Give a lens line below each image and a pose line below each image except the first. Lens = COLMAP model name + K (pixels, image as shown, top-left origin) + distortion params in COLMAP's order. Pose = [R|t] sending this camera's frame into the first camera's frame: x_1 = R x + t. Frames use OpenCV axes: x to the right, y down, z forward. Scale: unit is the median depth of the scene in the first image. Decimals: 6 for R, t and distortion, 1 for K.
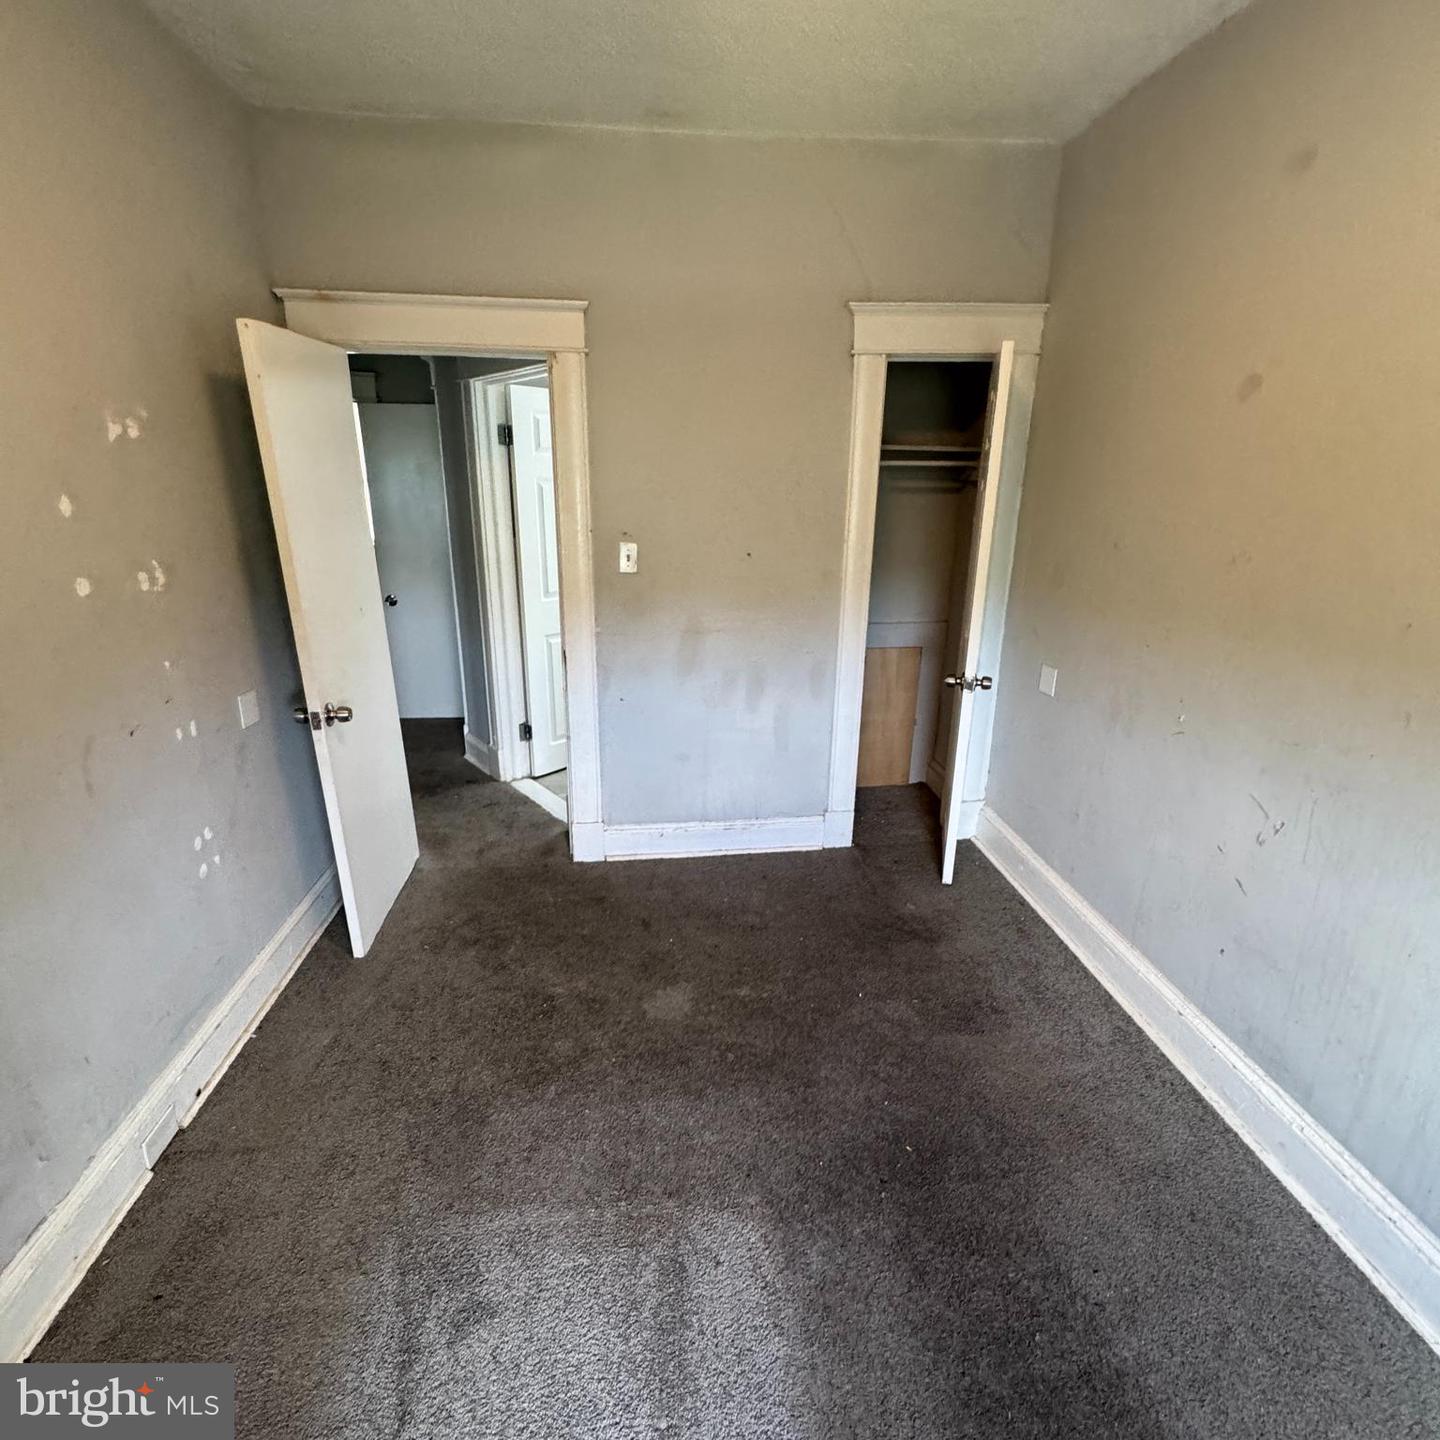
lens RADIAL K [[771.7, 0, 716.3], [0, 771.7, 721.5], [0, 0, 1]] dist [-0.005194, 0.000493]
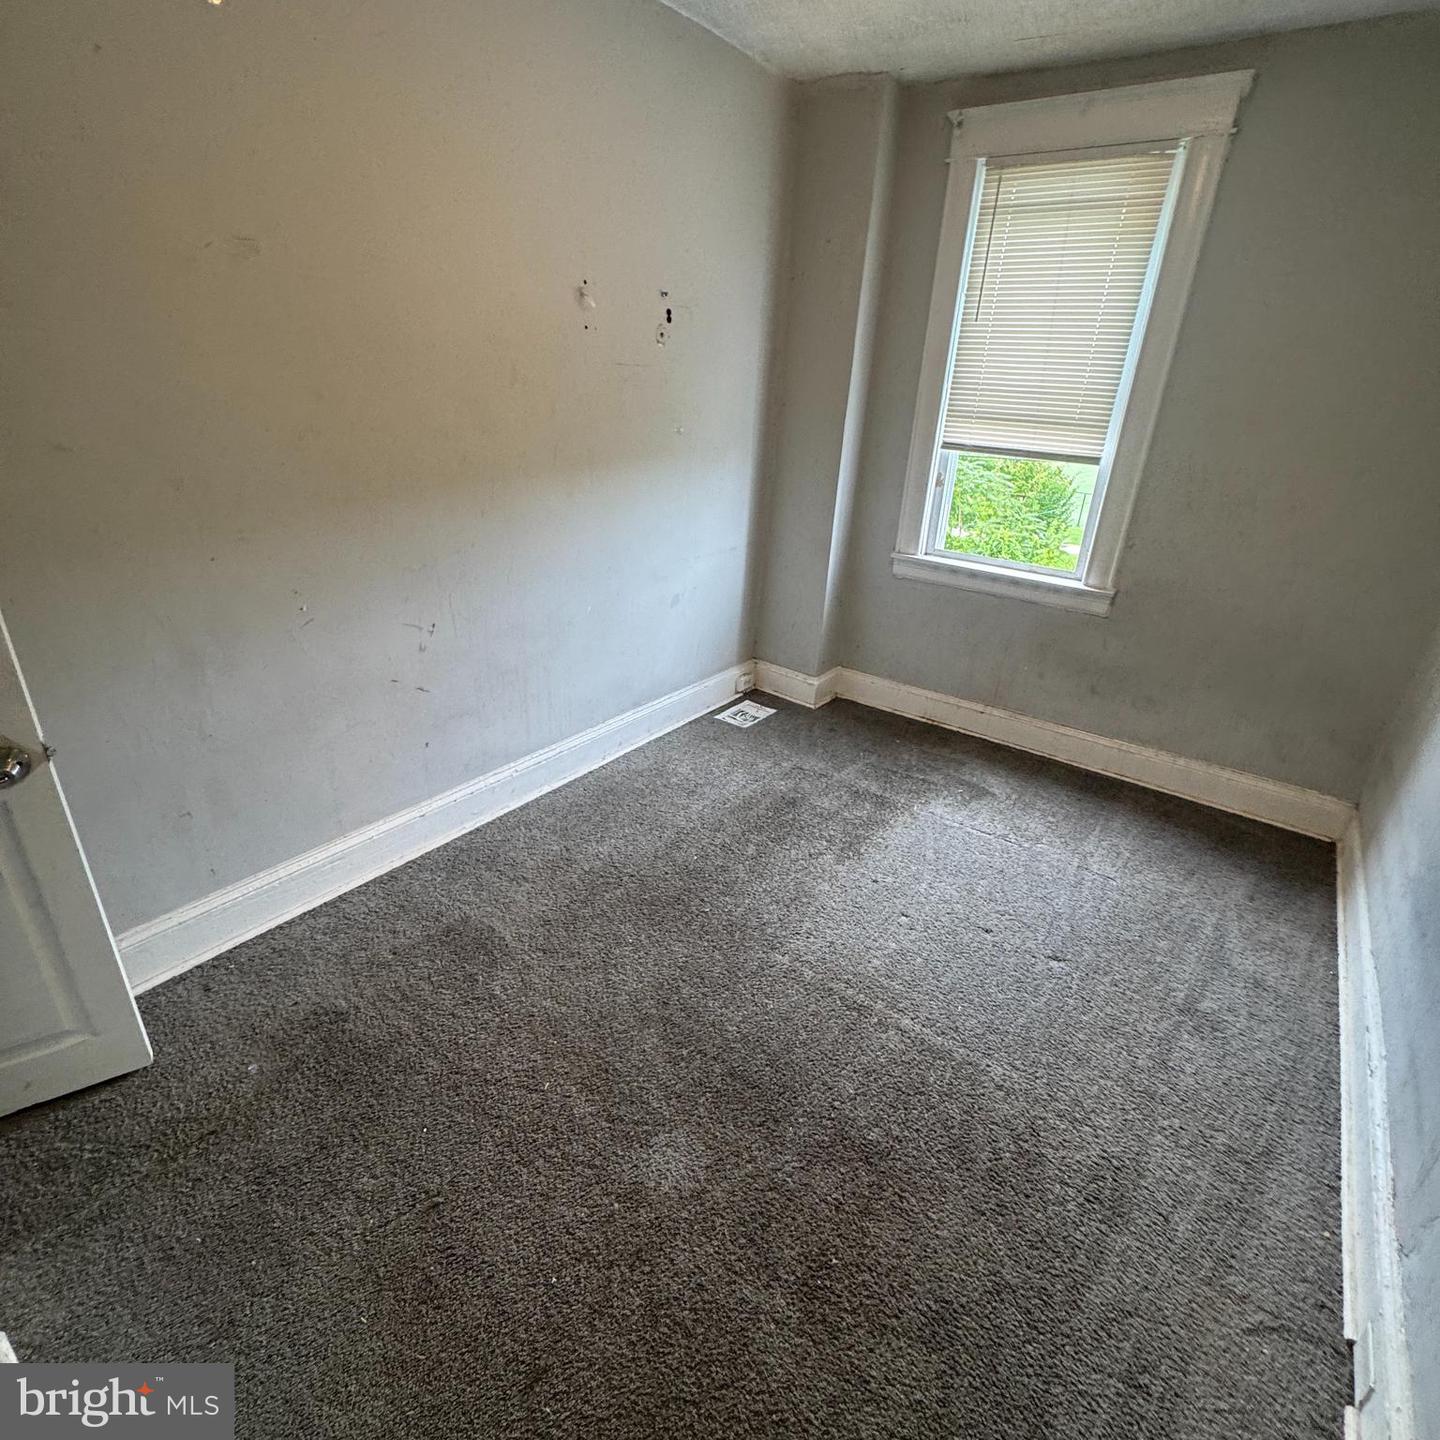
lens RADIAL K [[771.7, 0, 720.4], [0, 771.7, 720.5], [0, 0, 1]] dist [-0.005194, 0.000493]
pose [[-0.729698, -0.320914, 0.603784, -0.393322], [0.157848, 0.780113, 0.605399, -0.370835], [-0.665300, 0.537065, -0.518592, 1.133258]]
